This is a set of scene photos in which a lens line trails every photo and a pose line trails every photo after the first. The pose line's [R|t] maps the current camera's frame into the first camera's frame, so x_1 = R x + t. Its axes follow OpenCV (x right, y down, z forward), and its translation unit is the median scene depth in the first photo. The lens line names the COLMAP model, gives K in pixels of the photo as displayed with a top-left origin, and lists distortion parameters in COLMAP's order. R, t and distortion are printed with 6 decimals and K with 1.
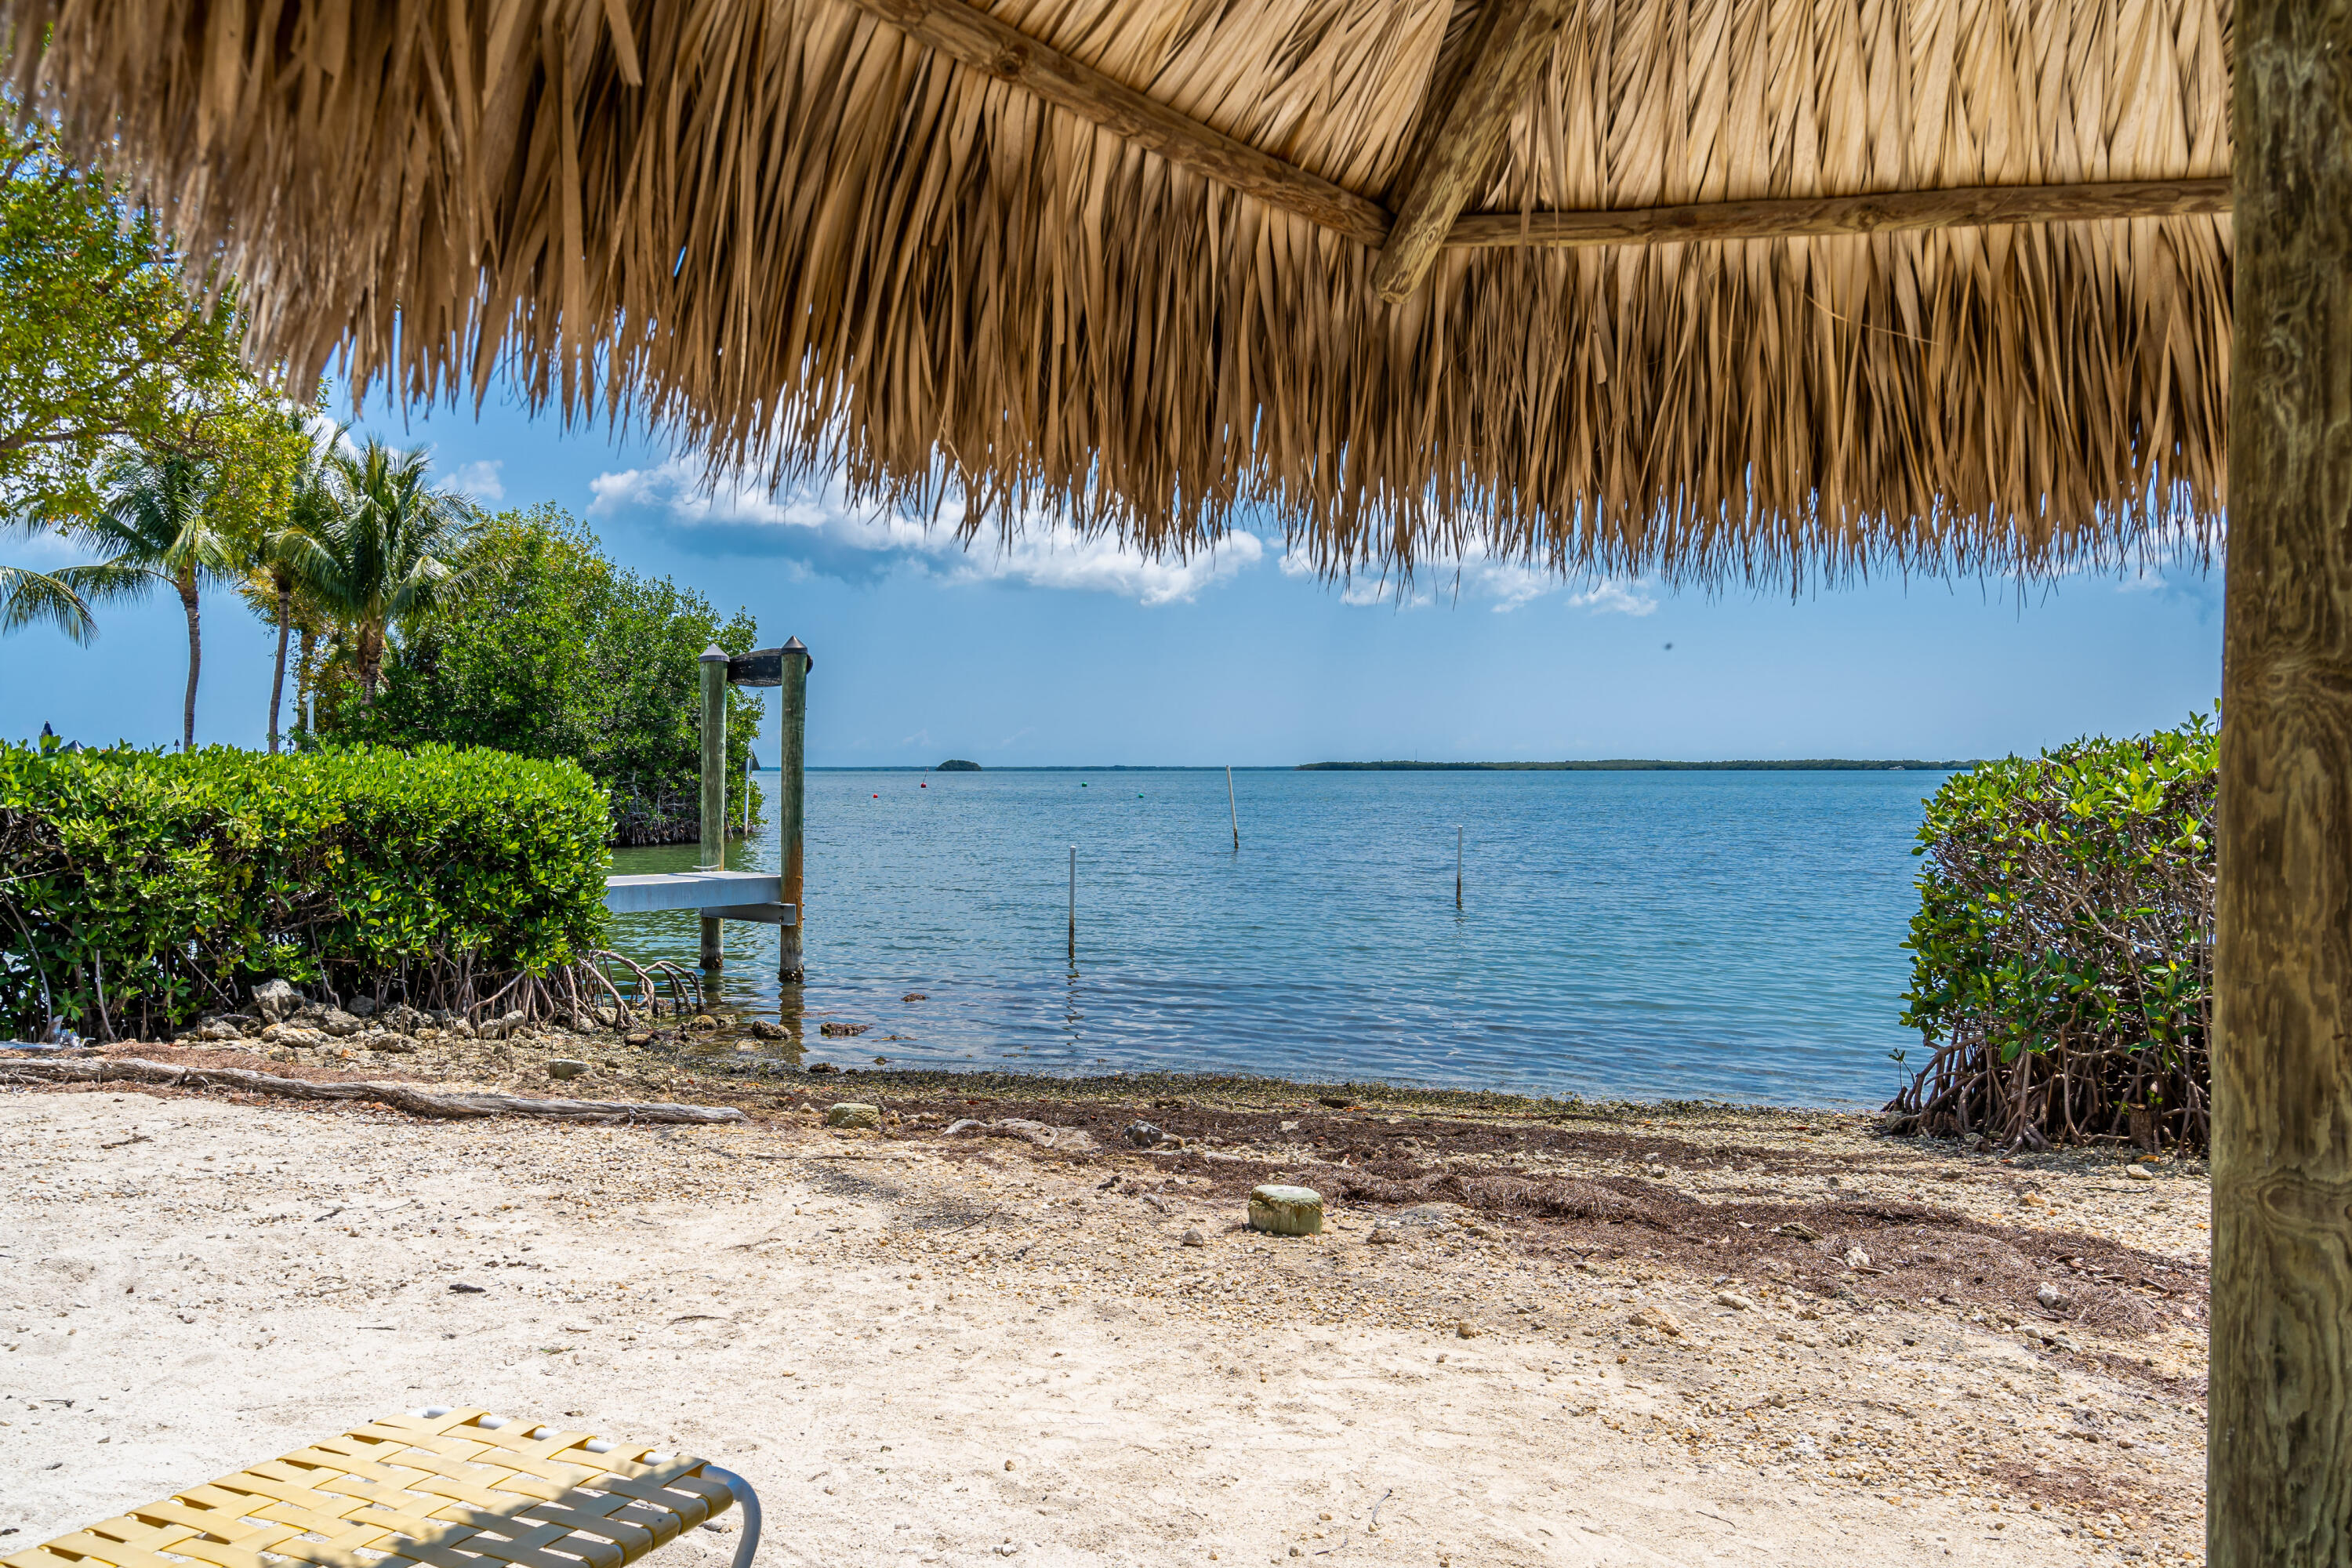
lens RADIAL K [[1694.7, 0, 1117.0], [0, 1694.7, 783.7], [0, 0, 1]] dist [0.002335, 0.001266]
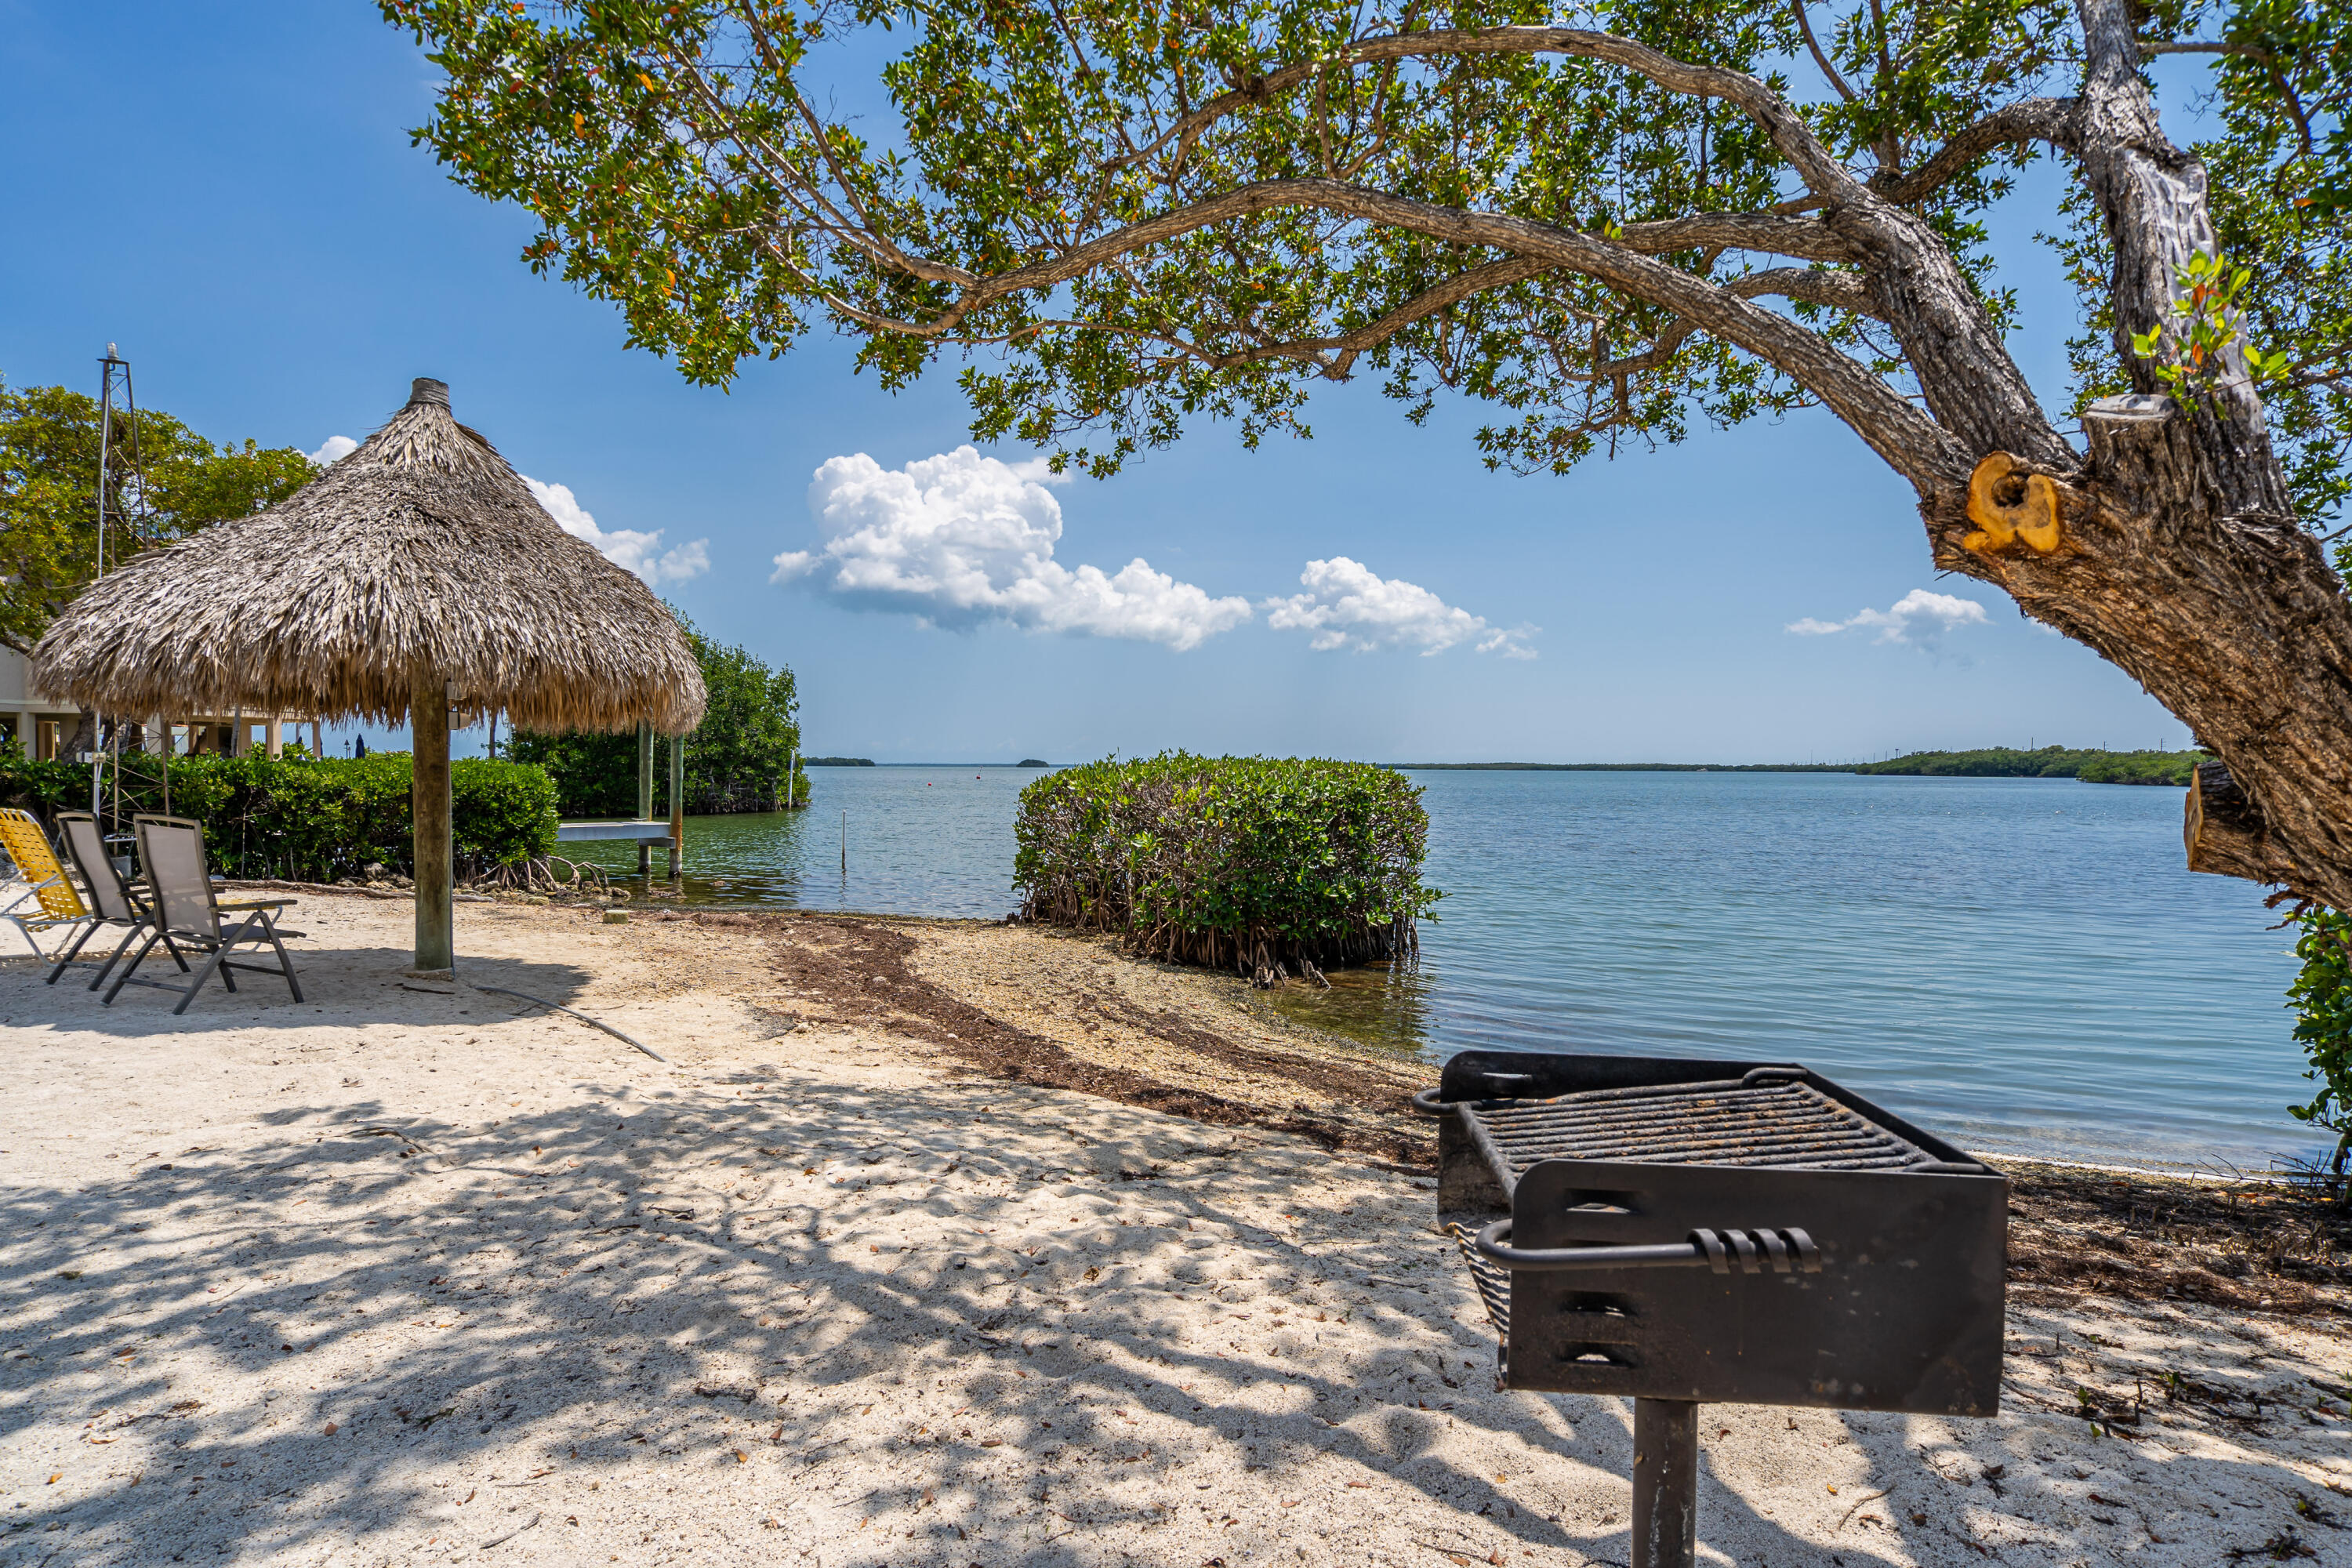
lens RADIAL K [[1275.4, 0, 1166.9], [0, 1275.4, 787.7], [0, 0, 1]] dist [0.000219, 0.010603]
pose [[0.999658, 0.007012, -0.025199, 0.182311], [-0.006802, 0.999942, 0.008401, -0.001617], [0.025256, -0.008227, 0.999647, -0.204156]]
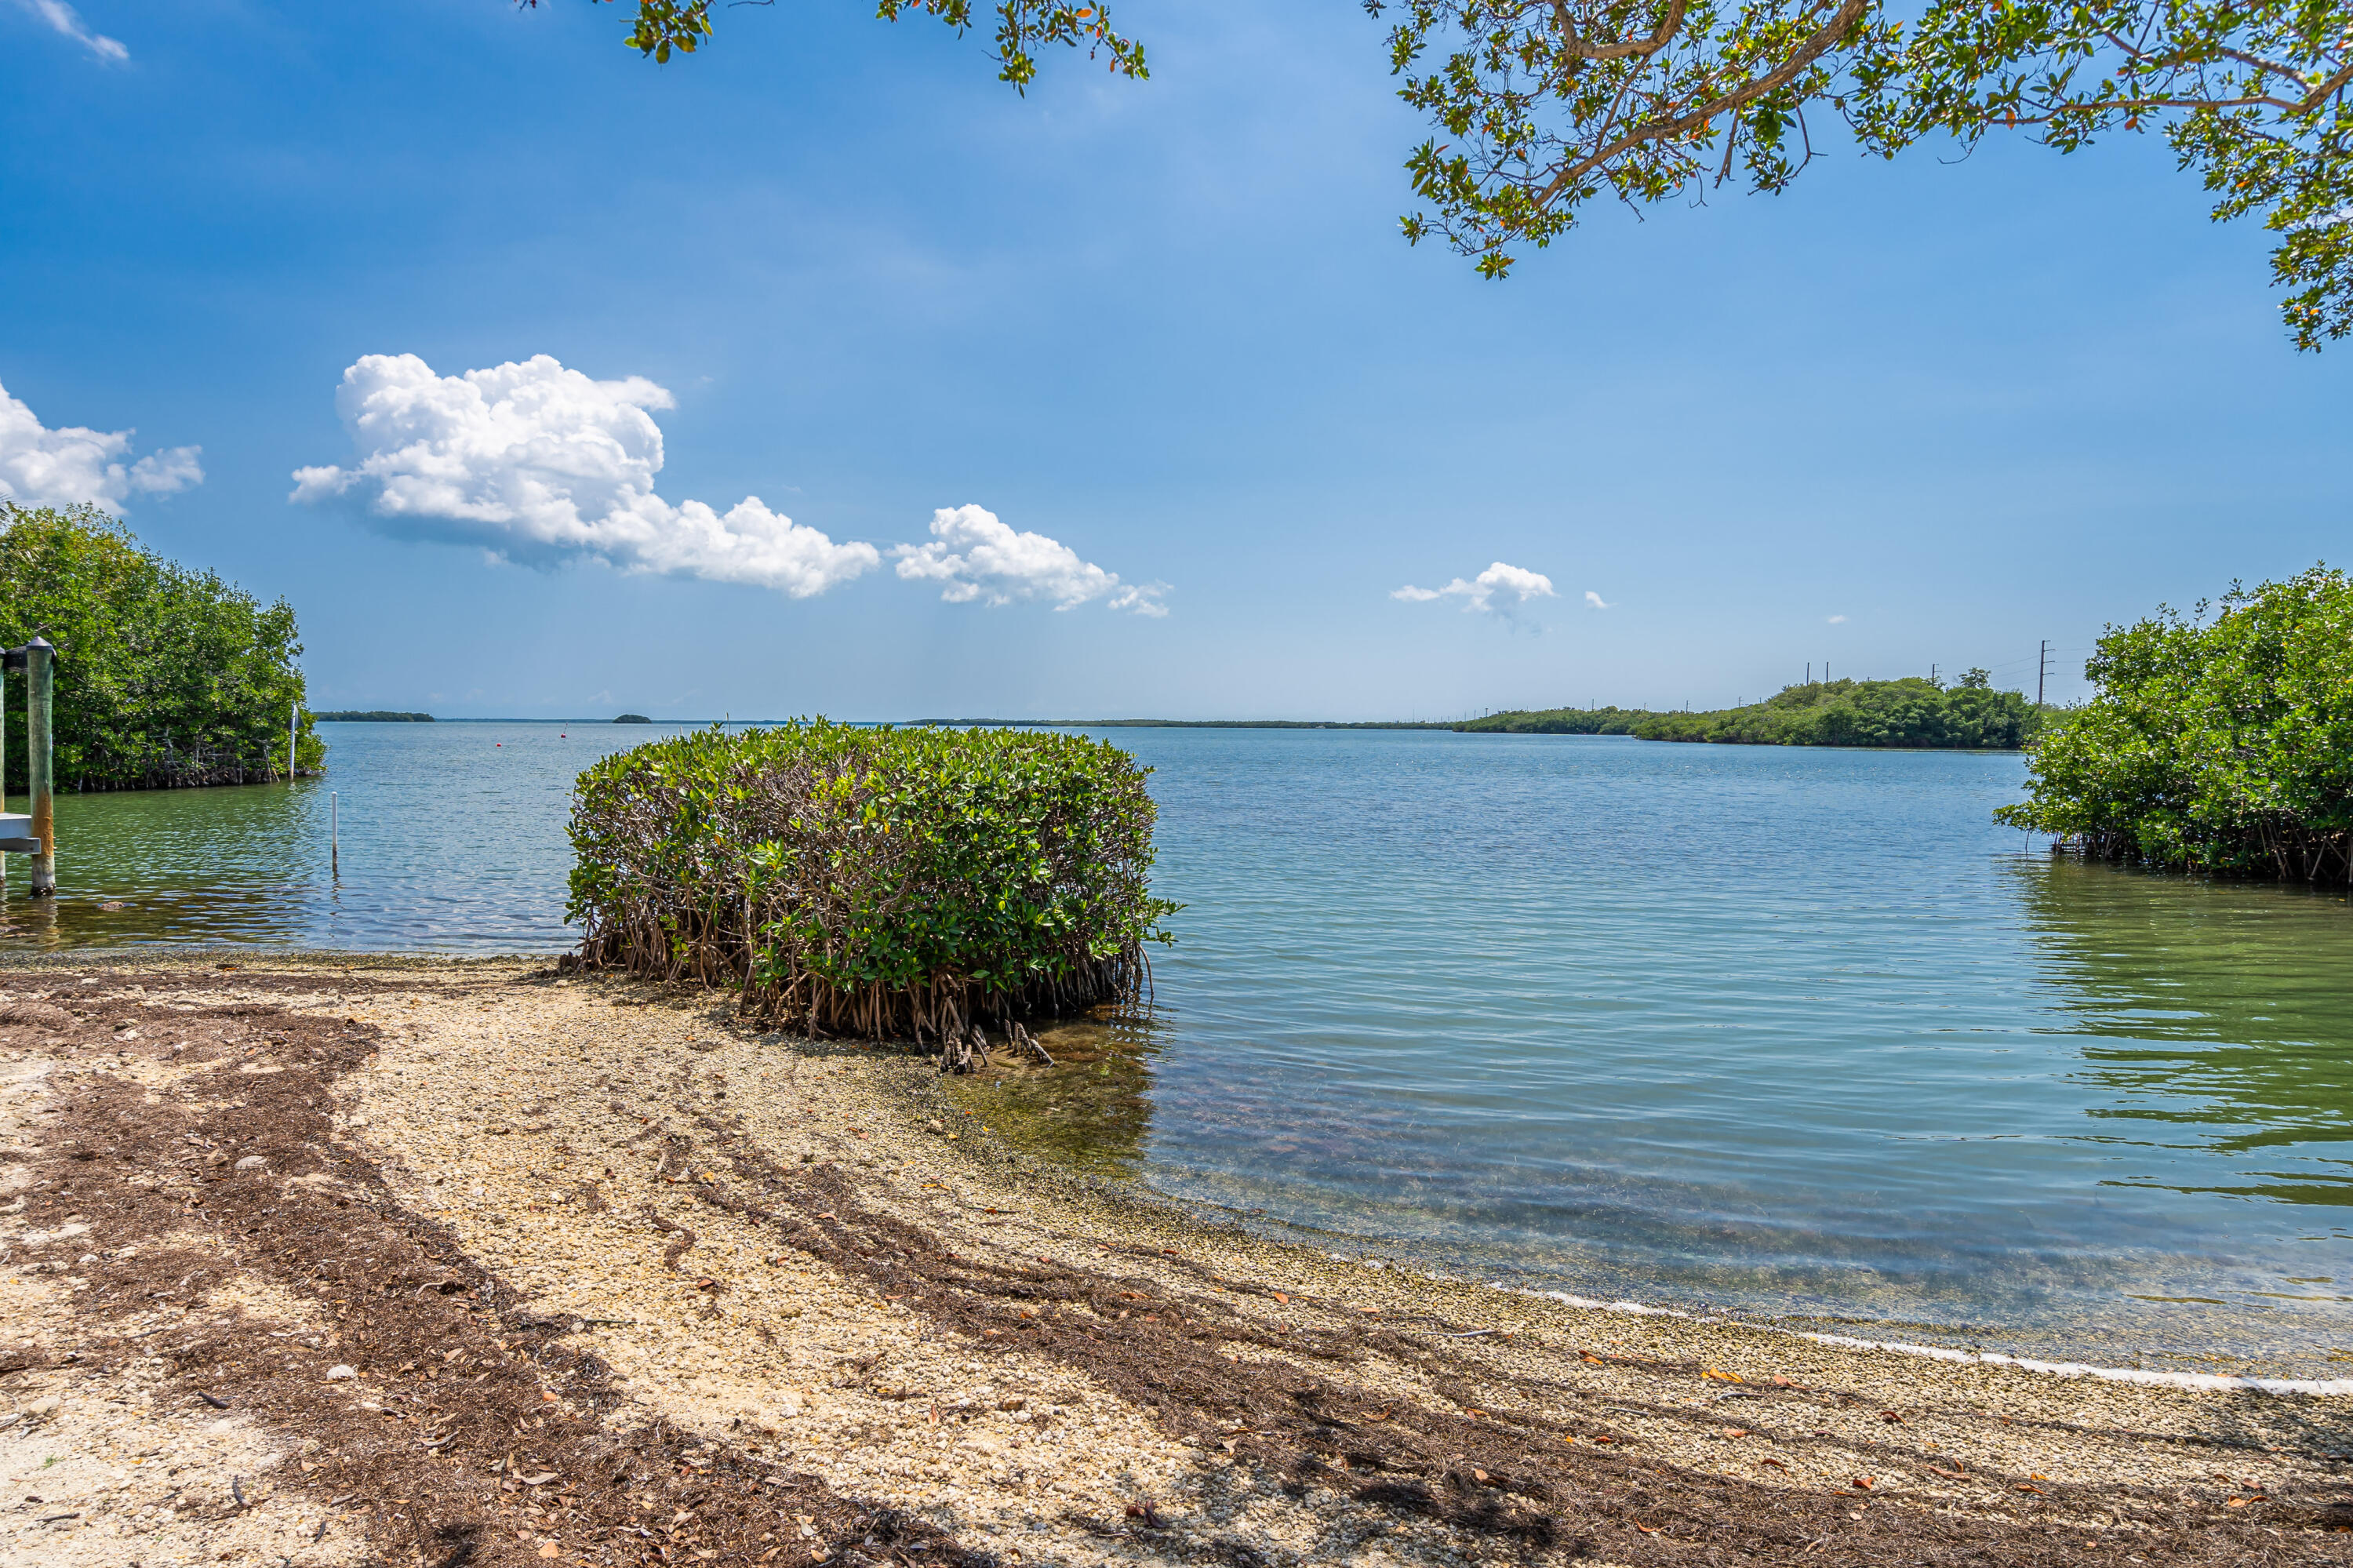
lens RADIAL K [[1276.0, 0, 1167.4], [0, 1276.0, 787.7], [0, 0, 1]] dist [0.000219, 0.010603]
pose [[0.965214, -0.004744, 0.261418, 0.176125], [-0.006320, 0.999120, 0.041468, -0.007267], [-0.261384, -0.041678, 0.964335, -0.089486]]
